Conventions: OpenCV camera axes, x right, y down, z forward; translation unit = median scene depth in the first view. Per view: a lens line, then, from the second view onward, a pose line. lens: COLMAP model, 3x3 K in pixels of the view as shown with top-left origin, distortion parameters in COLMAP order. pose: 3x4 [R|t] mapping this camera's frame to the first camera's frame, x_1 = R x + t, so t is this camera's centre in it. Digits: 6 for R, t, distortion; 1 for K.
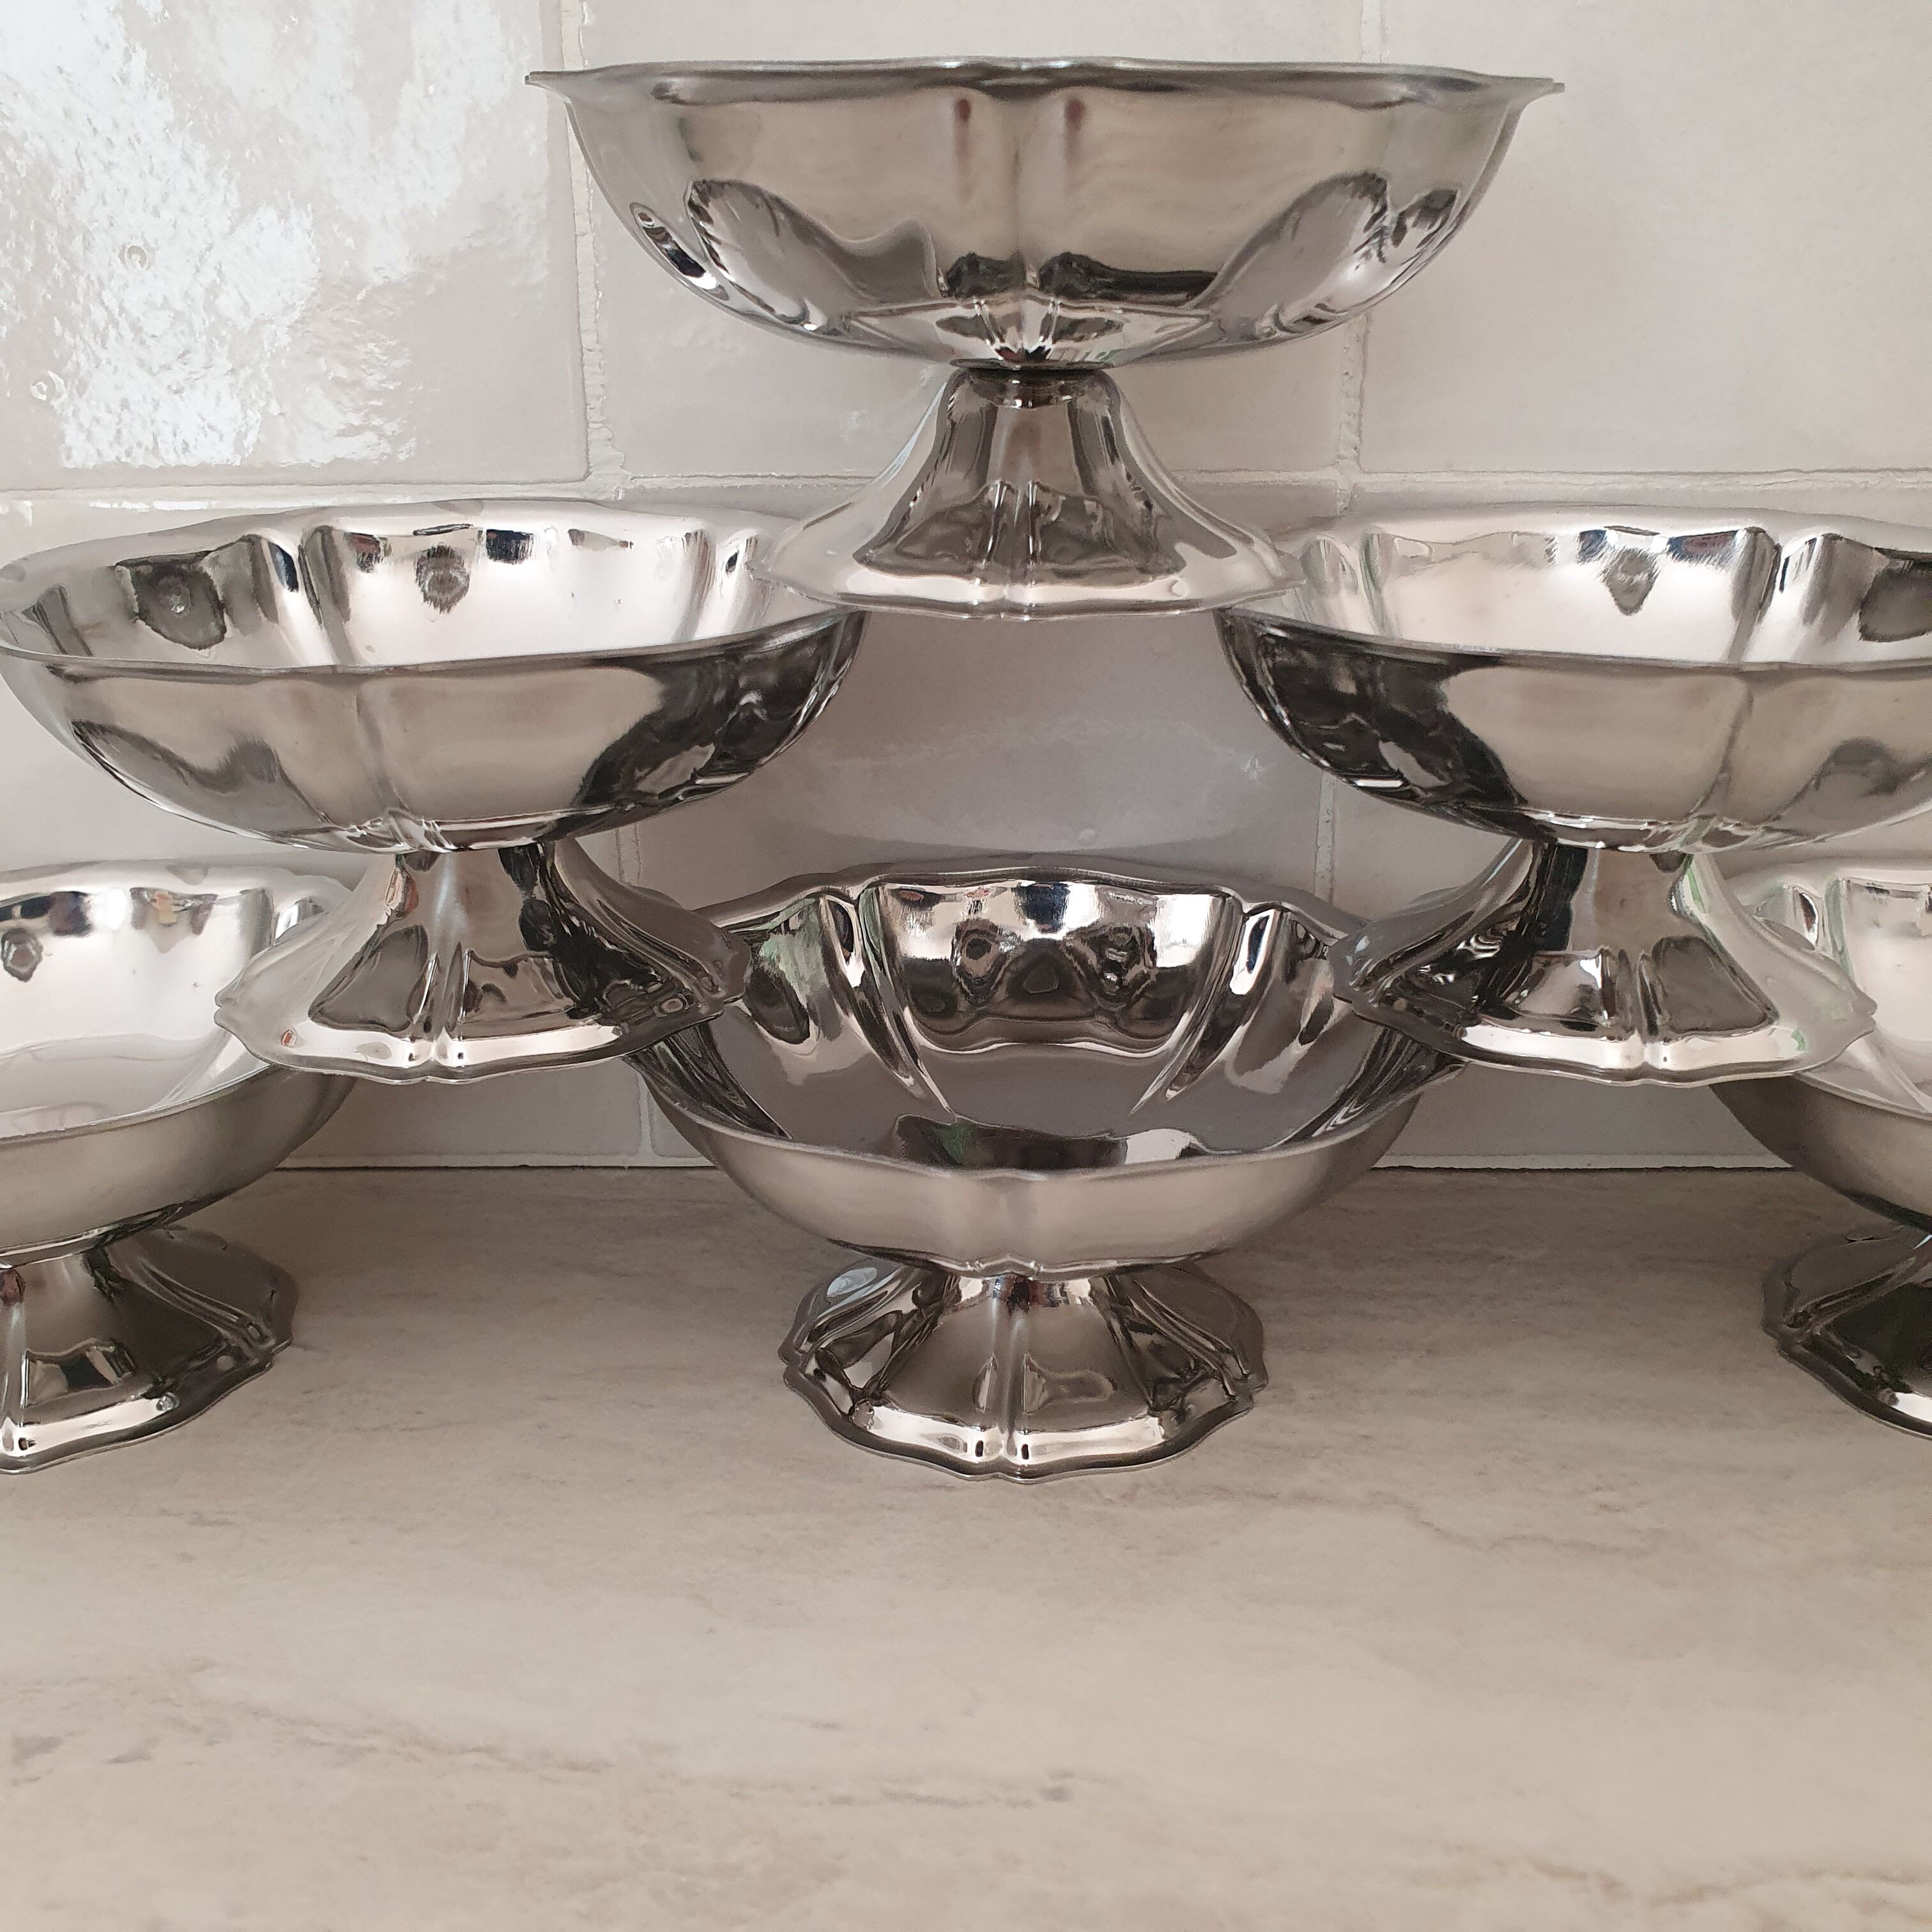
lens RADIAL K [[2051.8, 0, 964.5], [0, 2051.8, 1011.9], [0, 0, 1]] dist [-0.023525, -0.007273]
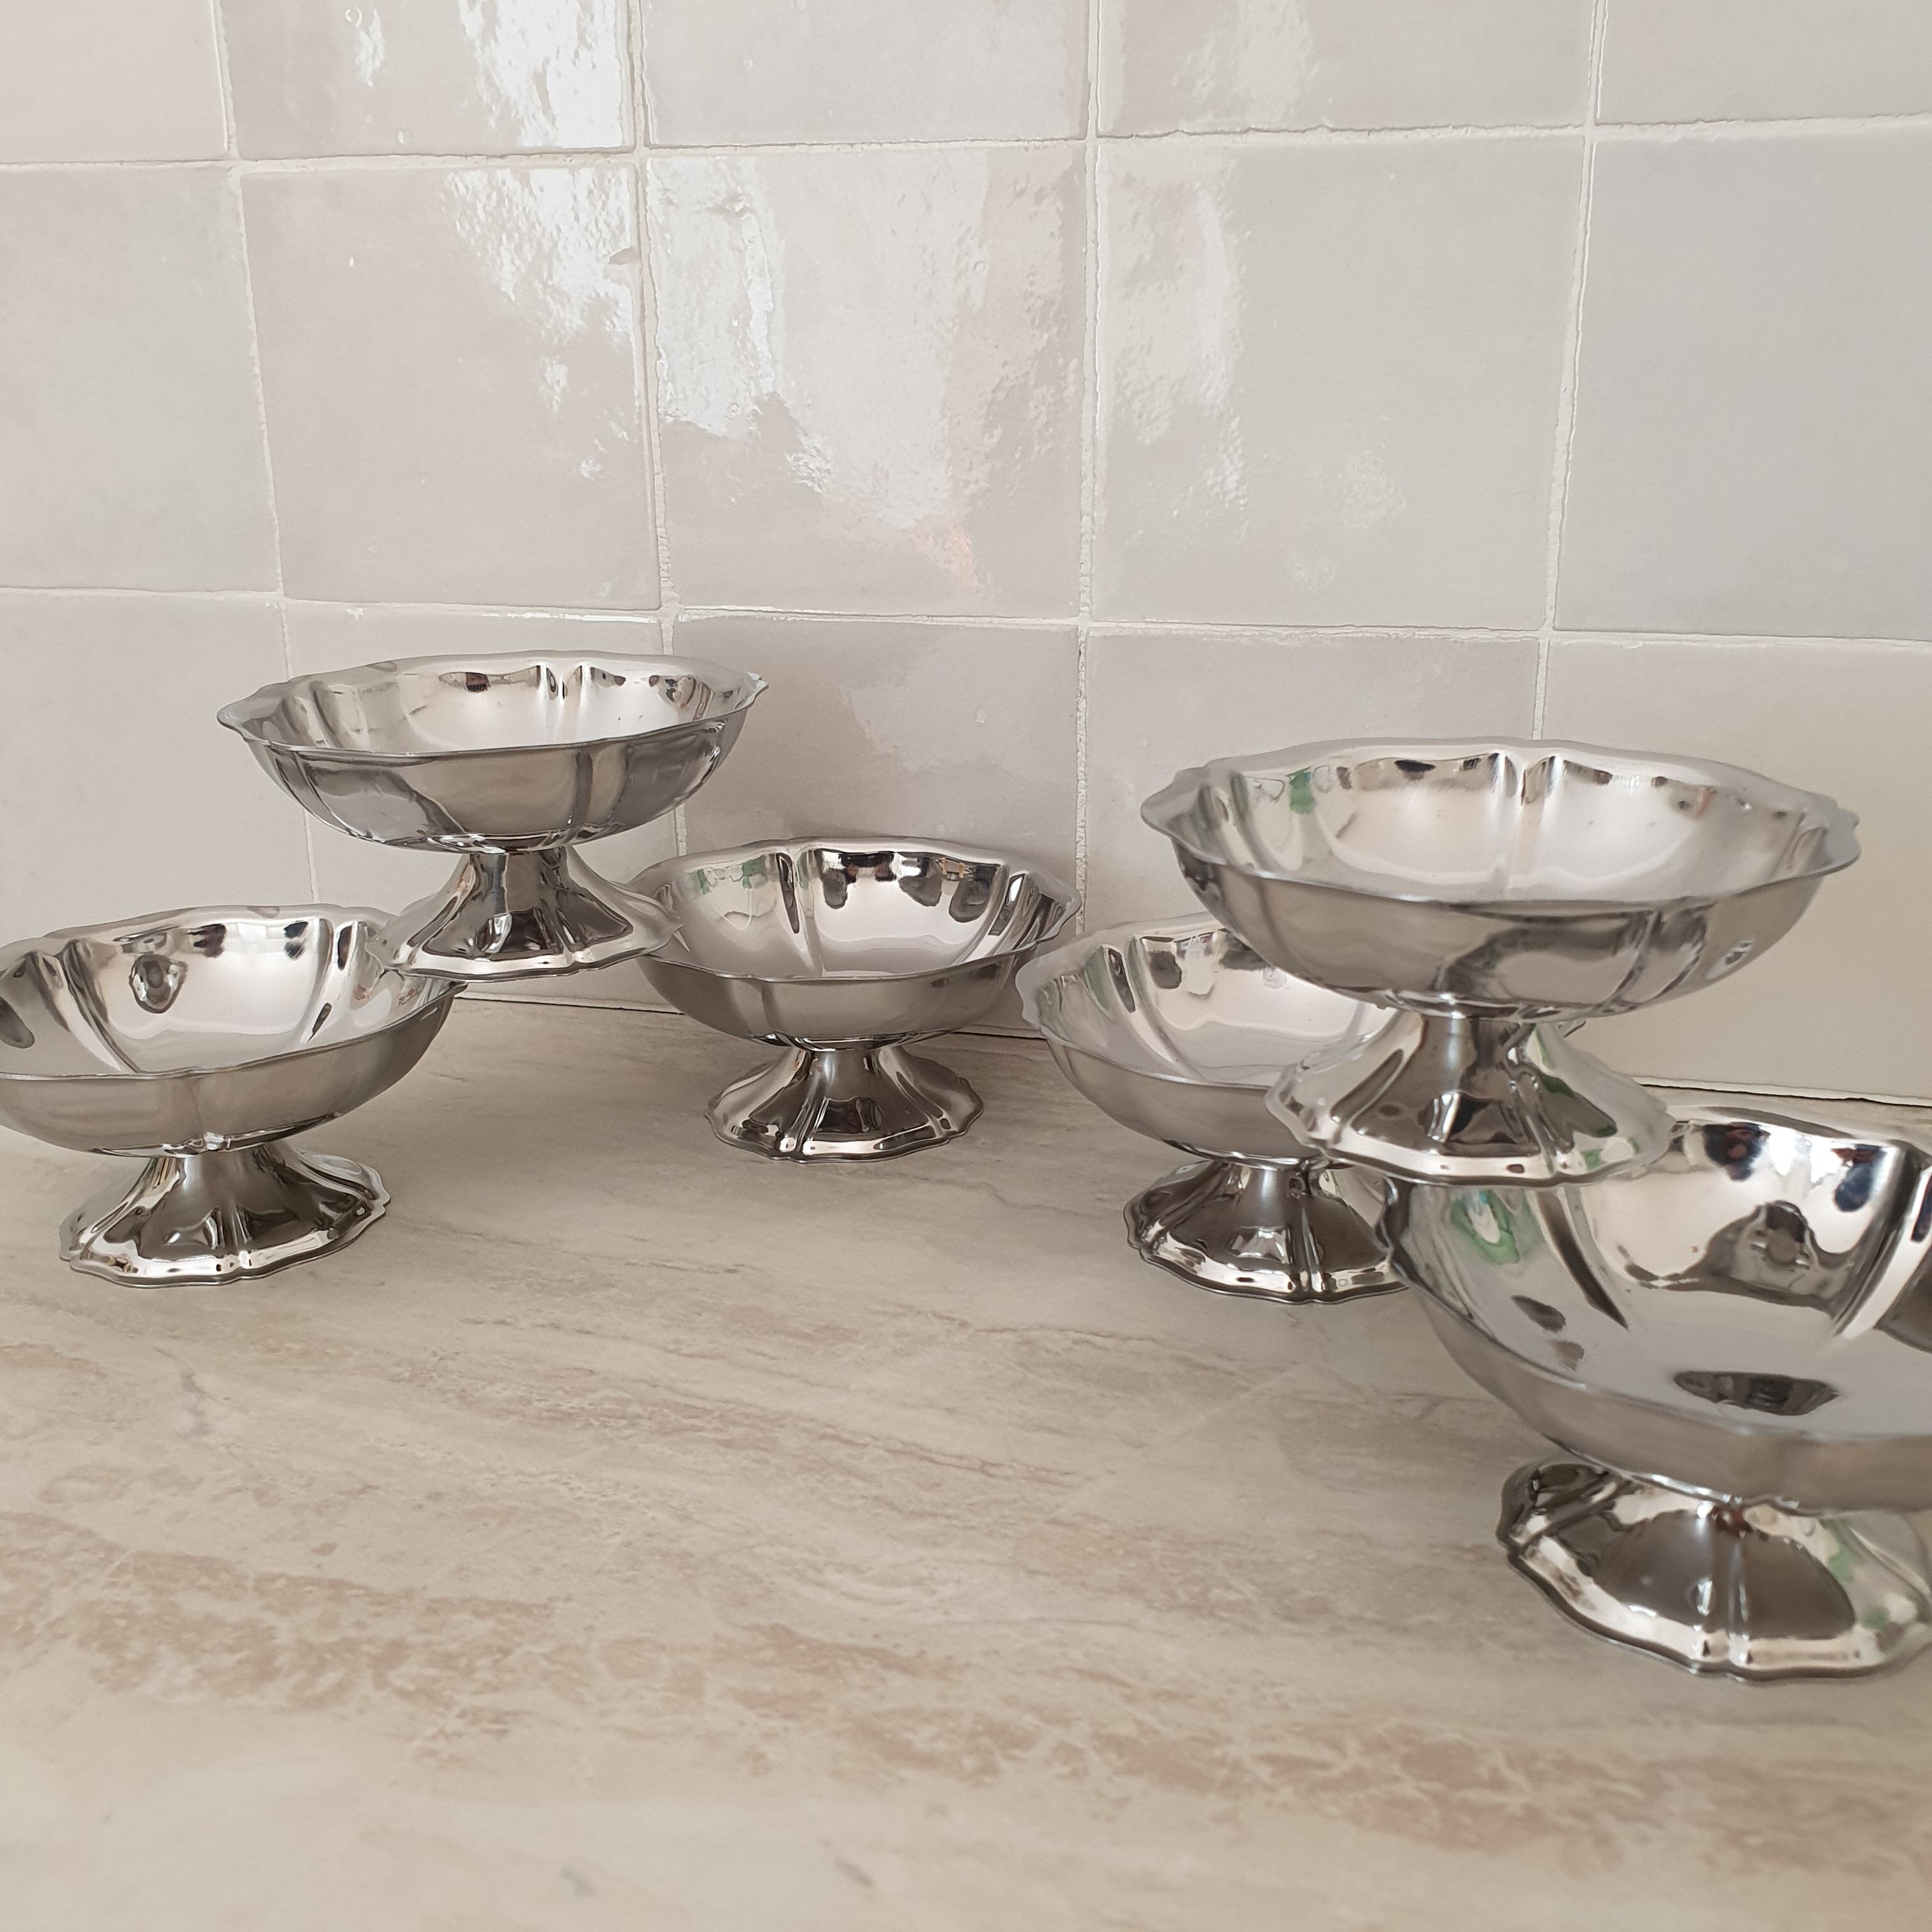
lens RADIAL K [[1969.4, 0, 987.6], [0, 1969.4, 940.6], [0, 0, 1]] dist [0.074714, -0.204470]
pose [[0.979436, 0.062983, -0.191672, 0.526326], [-0.072807, 0.996346, -0.044644, 0.097678], [0.188160, 0.057681, 0.980443, -0.732999]]
